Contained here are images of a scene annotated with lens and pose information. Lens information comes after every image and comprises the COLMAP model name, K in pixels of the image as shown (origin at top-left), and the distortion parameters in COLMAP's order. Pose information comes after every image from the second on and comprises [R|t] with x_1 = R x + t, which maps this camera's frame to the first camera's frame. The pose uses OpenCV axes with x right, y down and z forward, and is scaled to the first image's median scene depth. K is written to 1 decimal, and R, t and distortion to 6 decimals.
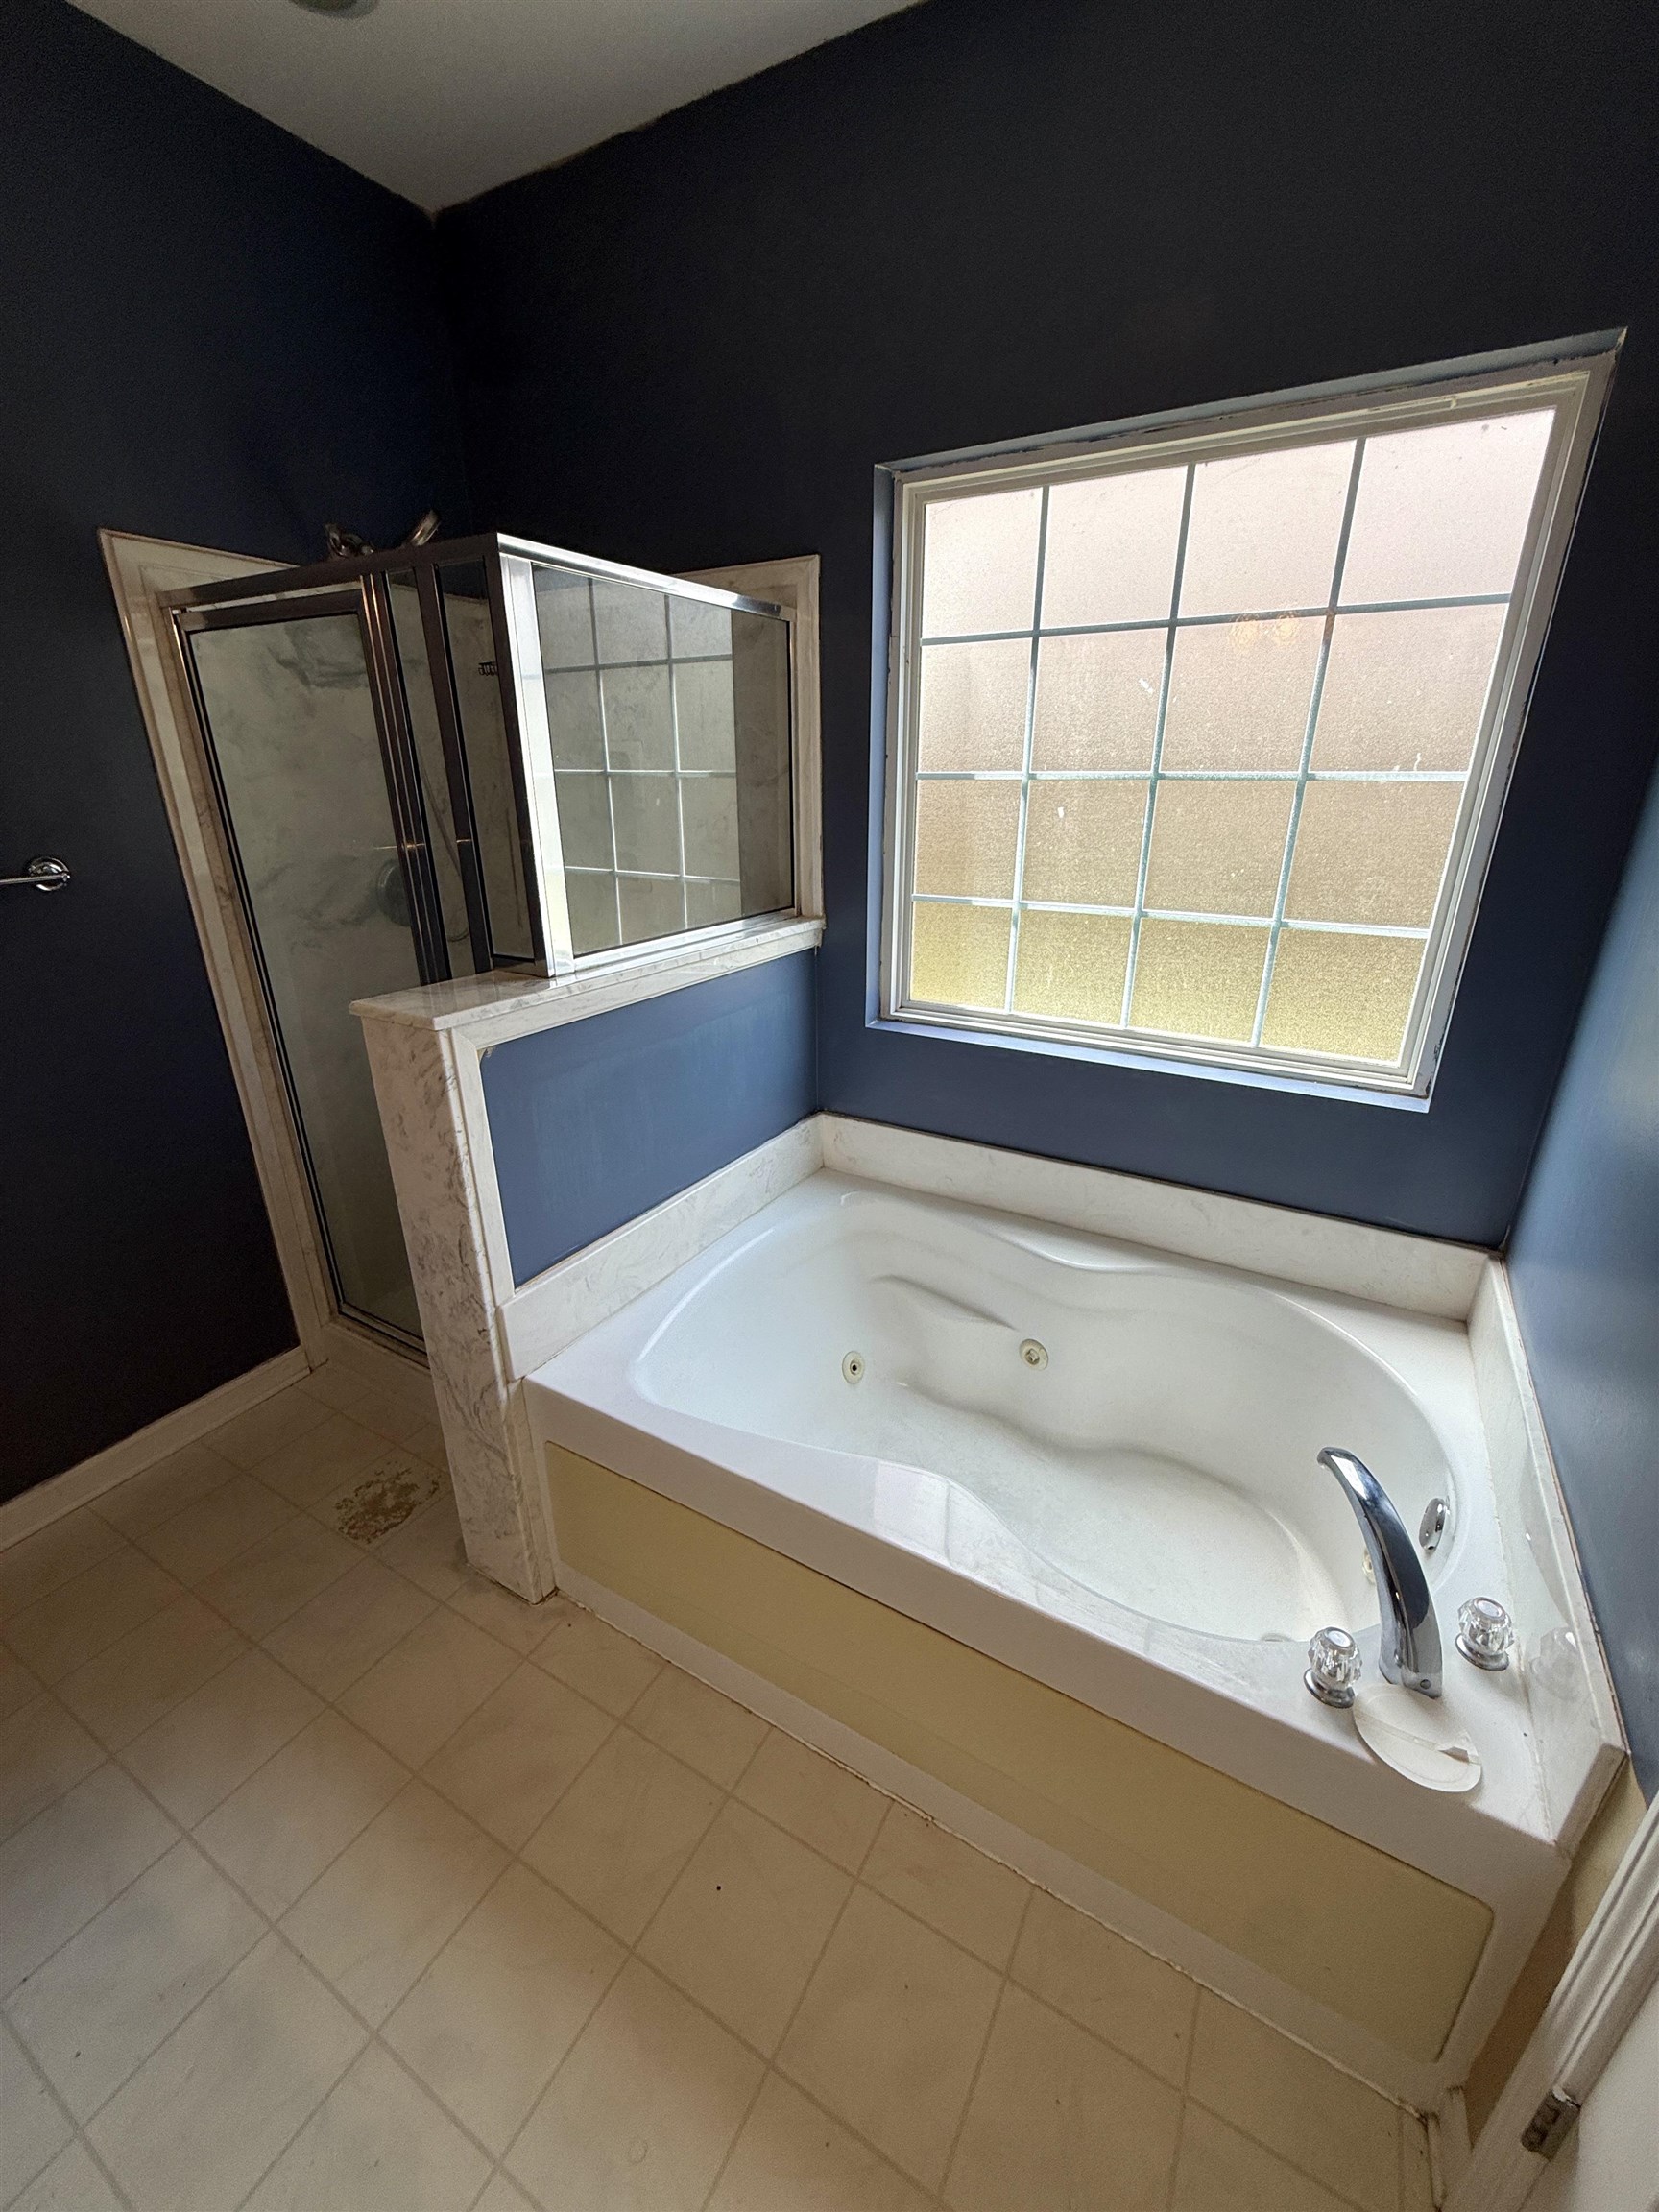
lens RADIAL K [[891.2, 0, 827.9], [0, 891.2, 1111.9], [0, 0, 1]] dist [-0.004071, -0.000557]
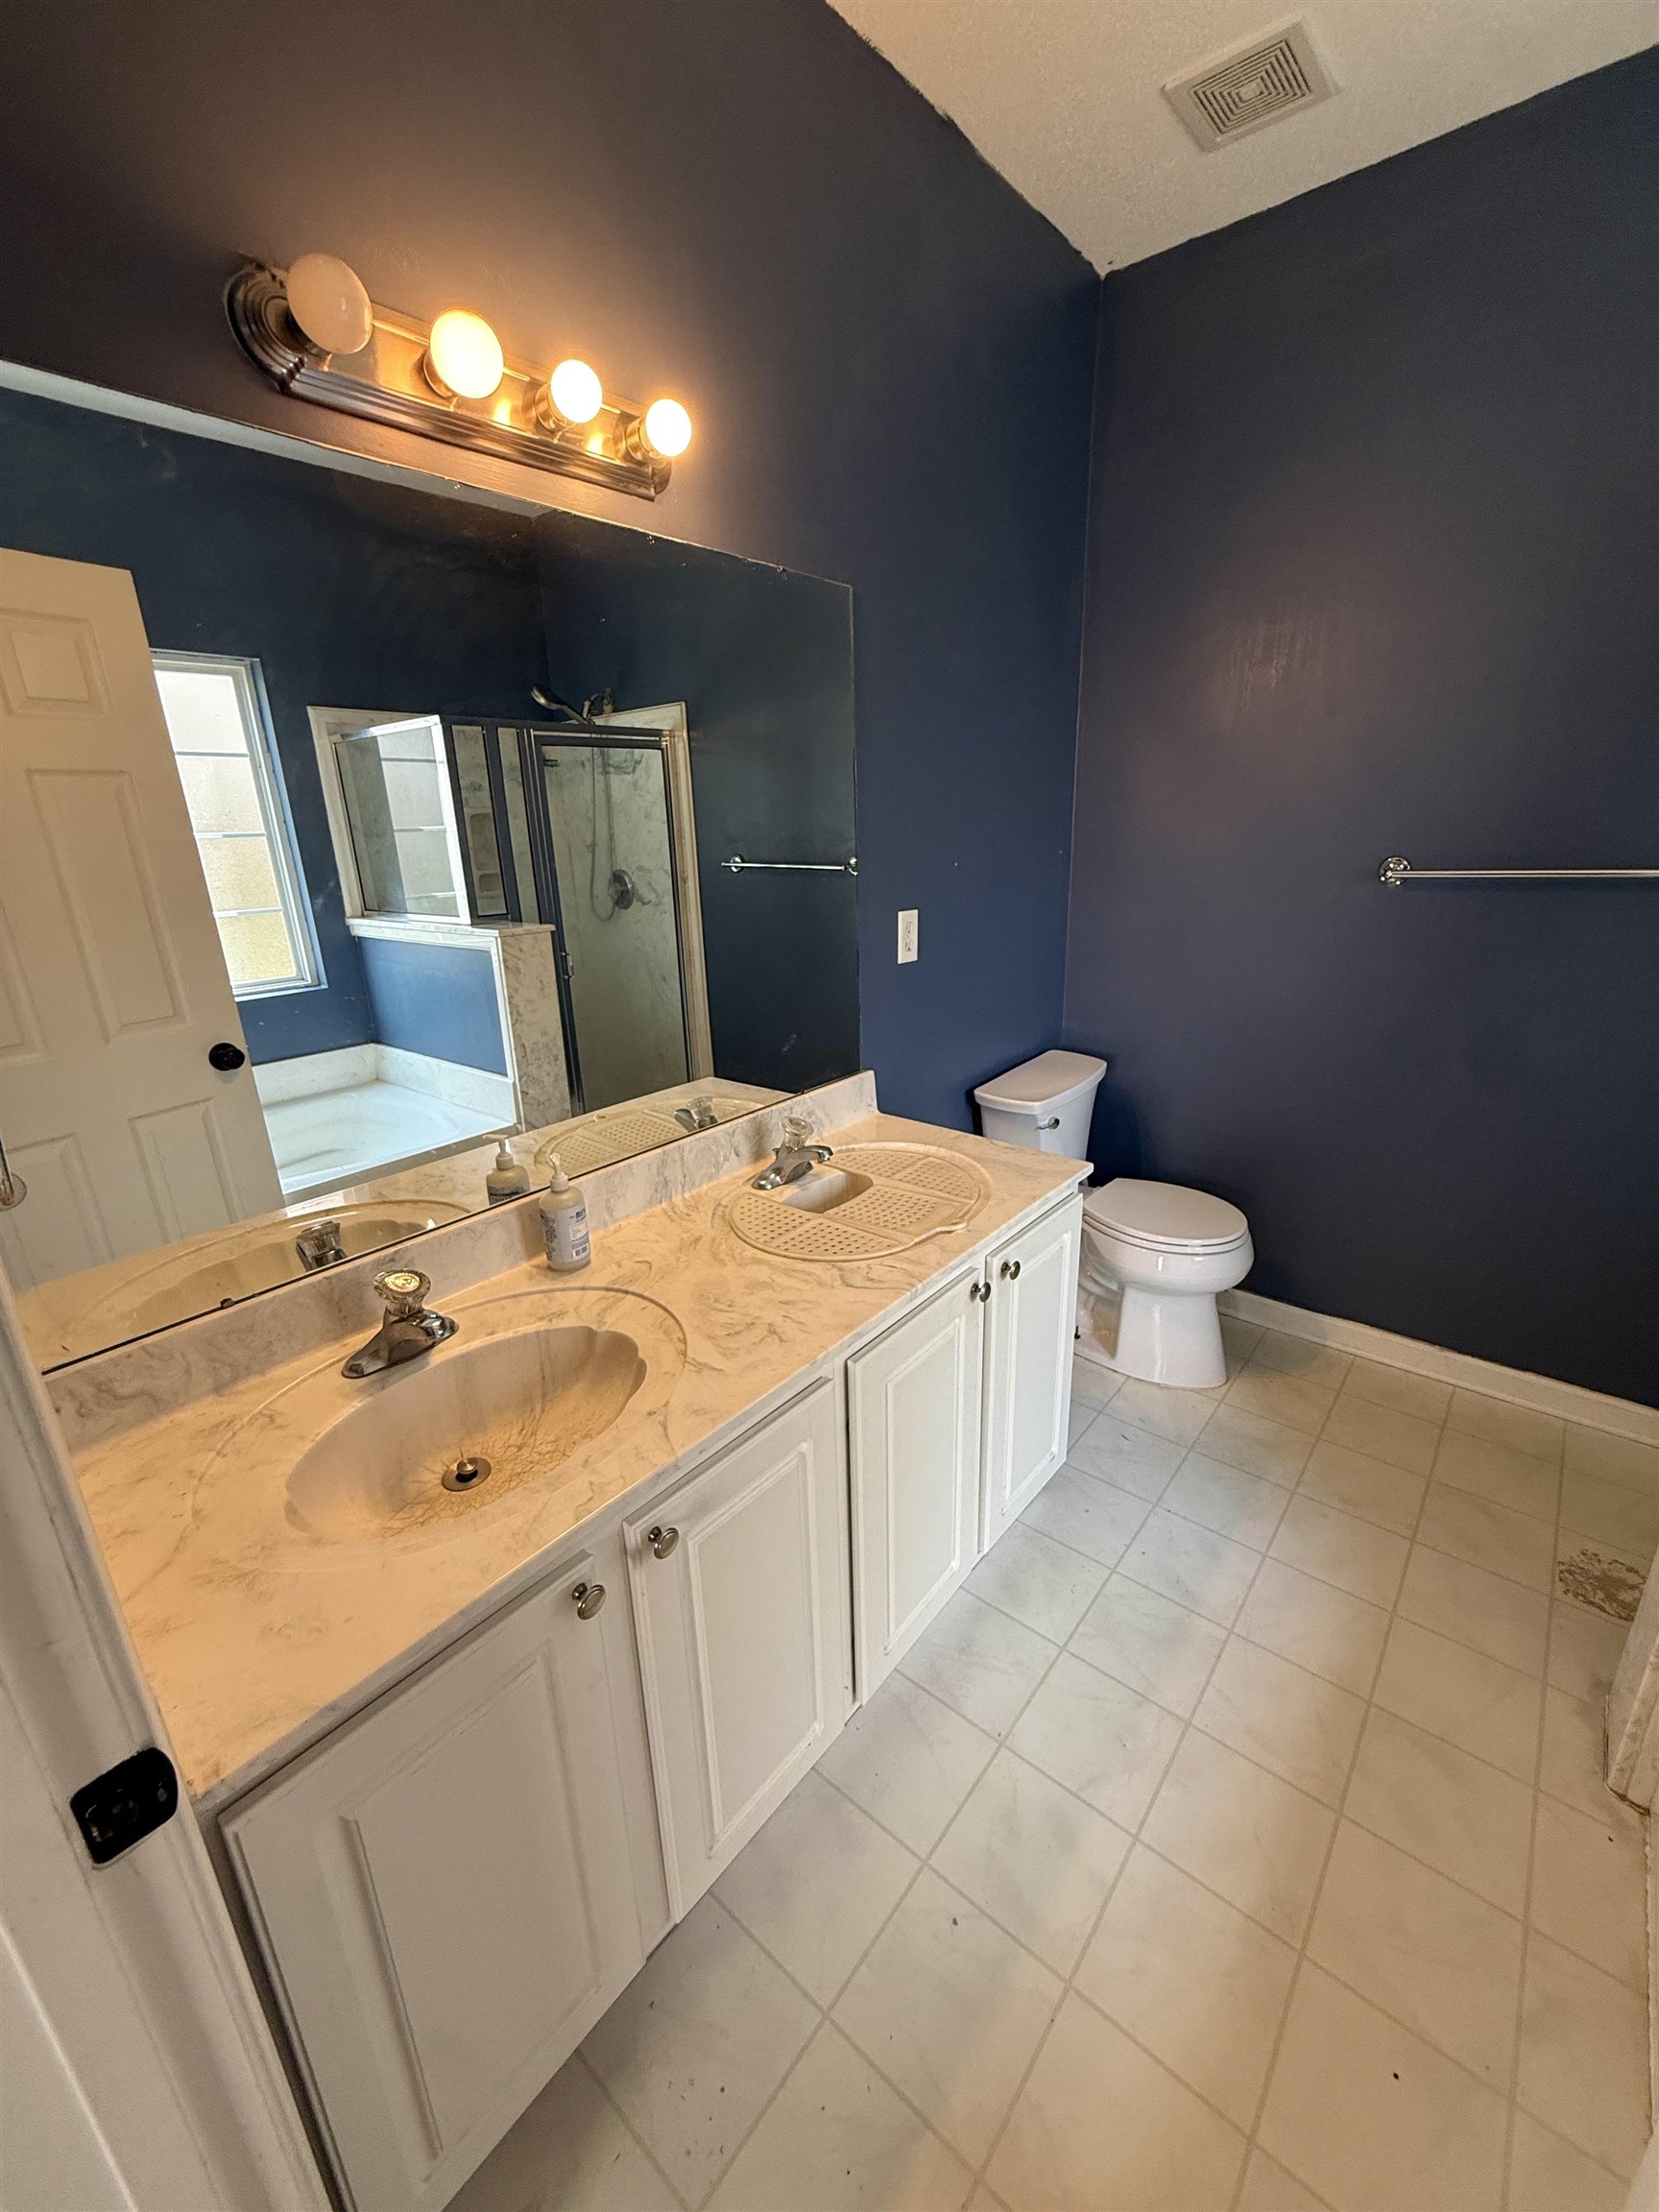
lens RADIAL K [[891.2, 0, 848.1], [0, 891.2, 1100.1], [0, 0, 1]] dist [-0.004071, -0.000557]
pose [[-0.159909, 0.310396, -0.937061, 0.354286], [-0.331279, 0.877349, 0.347150, -0.052699], [0.929884, 0.365941, -0.037468, 0.149752]]
